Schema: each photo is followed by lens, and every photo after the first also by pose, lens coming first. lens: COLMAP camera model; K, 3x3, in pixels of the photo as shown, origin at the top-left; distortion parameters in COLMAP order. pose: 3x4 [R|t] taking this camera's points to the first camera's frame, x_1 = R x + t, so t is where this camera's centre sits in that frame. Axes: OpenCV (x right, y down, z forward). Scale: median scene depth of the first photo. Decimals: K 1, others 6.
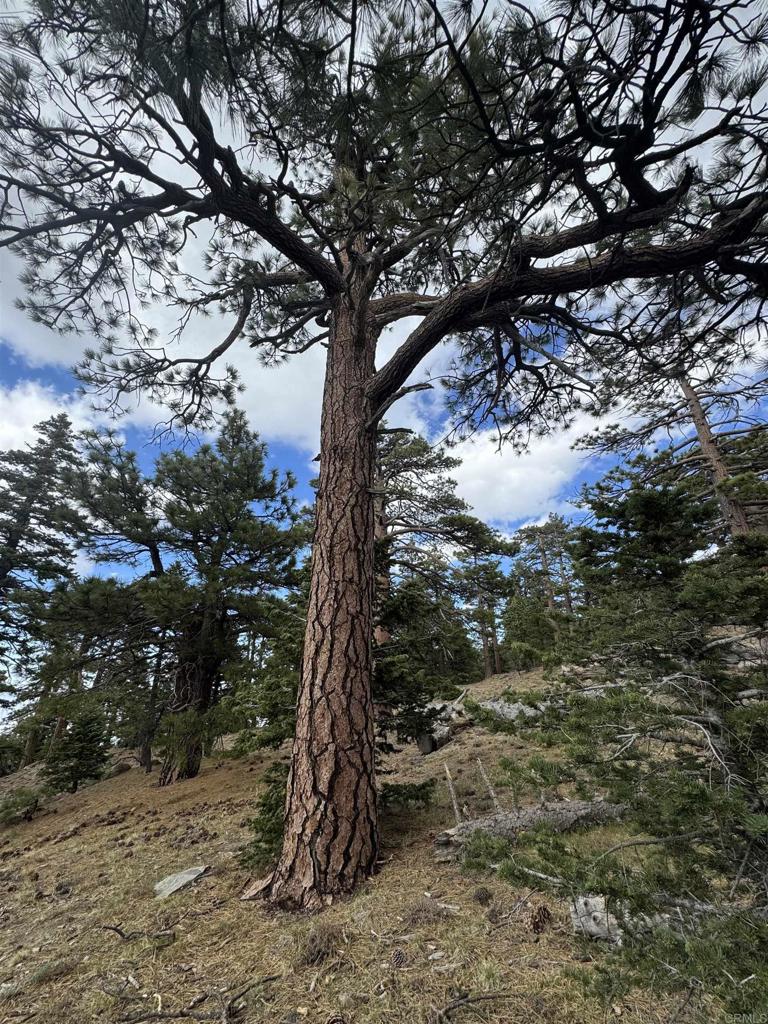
lens RADIAL K [[411.4, 0, 384.1], [0, 411.4, 510.5], [0, 0, 1]] dist [-0.002509, 0.000552]
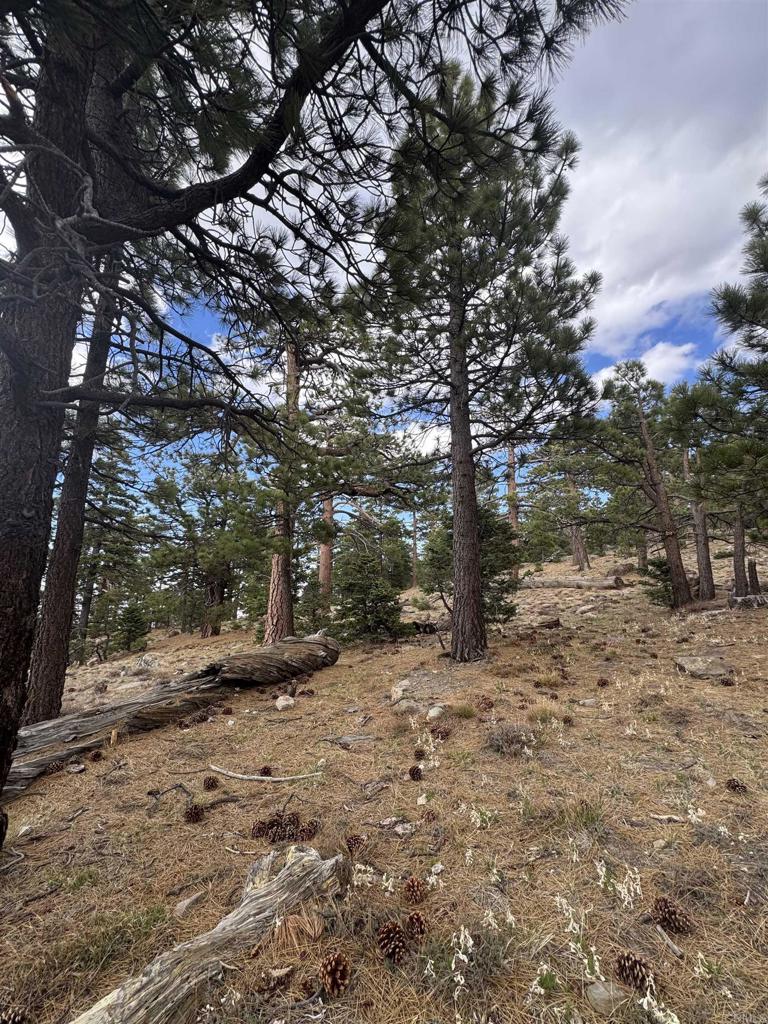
lens RADIAL K [[411.4, 0, 385.2], [0, 411.4, 513.0], [0, 0, 1]] dist [-0.002509, 0.000552]
pose [[0.996514, 0.036225, 0.075150, 0.419373], [-0.051975, 0.974202, 0.219613, -0.945806], [-0.065256, -0.222753, 0.972688, -1.955040]]
